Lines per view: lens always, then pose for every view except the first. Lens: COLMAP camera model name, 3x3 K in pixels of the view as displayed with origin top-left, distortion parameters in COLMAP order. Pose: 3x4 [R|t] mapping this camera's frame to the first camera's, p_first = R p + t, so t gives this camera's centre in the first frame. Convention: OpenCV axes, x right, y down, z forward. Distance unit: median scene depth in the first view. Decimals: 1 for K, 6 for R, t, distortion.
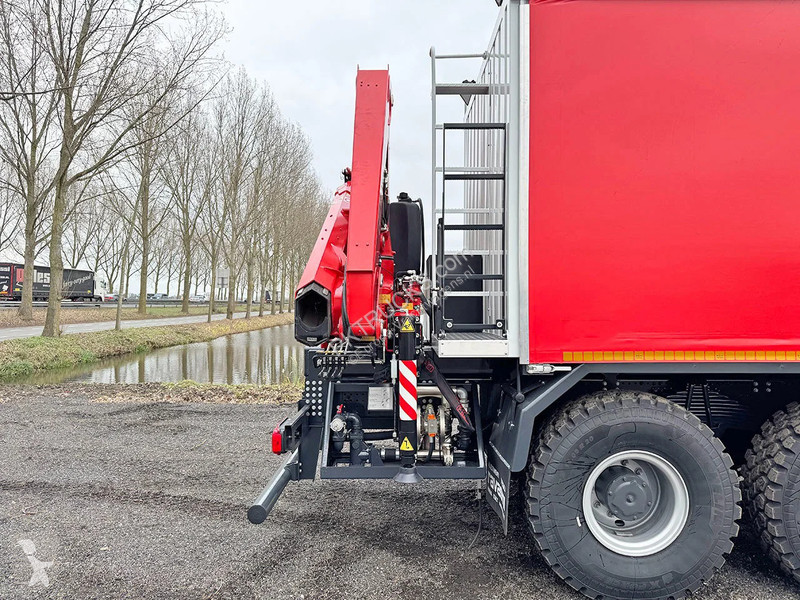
lens RADIAL K [[569.7, 0, 400.0], [0, 569.7, 300.0], [0, 0, 1]] dist [0.042122, -0.045358]
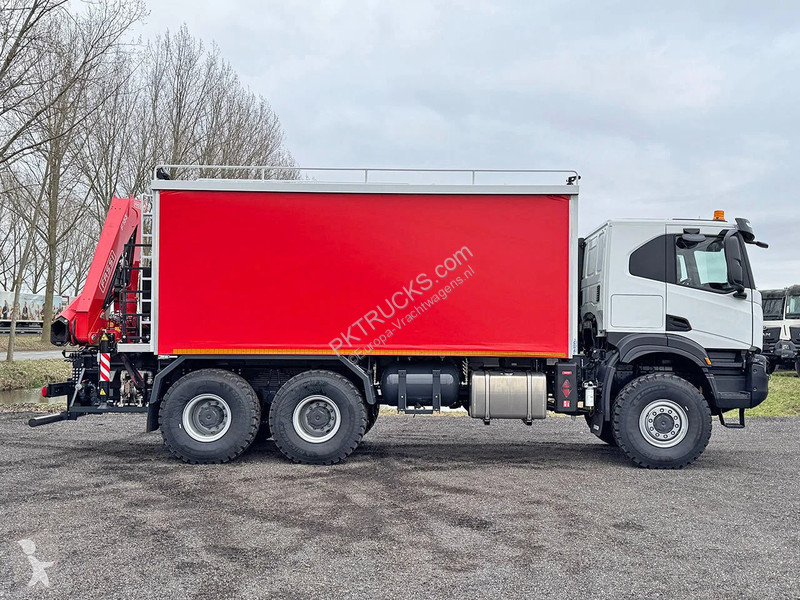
lens RADIAL K [[860.5, 0, 483.6], [0, 860.5, 309.9], [0, 0, 1]] dist [0.107853, -0.198620]
pose [[0.999677, 0.008392, 0.023980, 0.185872], [-0.007870, 0.999731, -0.021803, 0.000268], [-0.024157, 0.021607, 0.999475, -0.317768]]
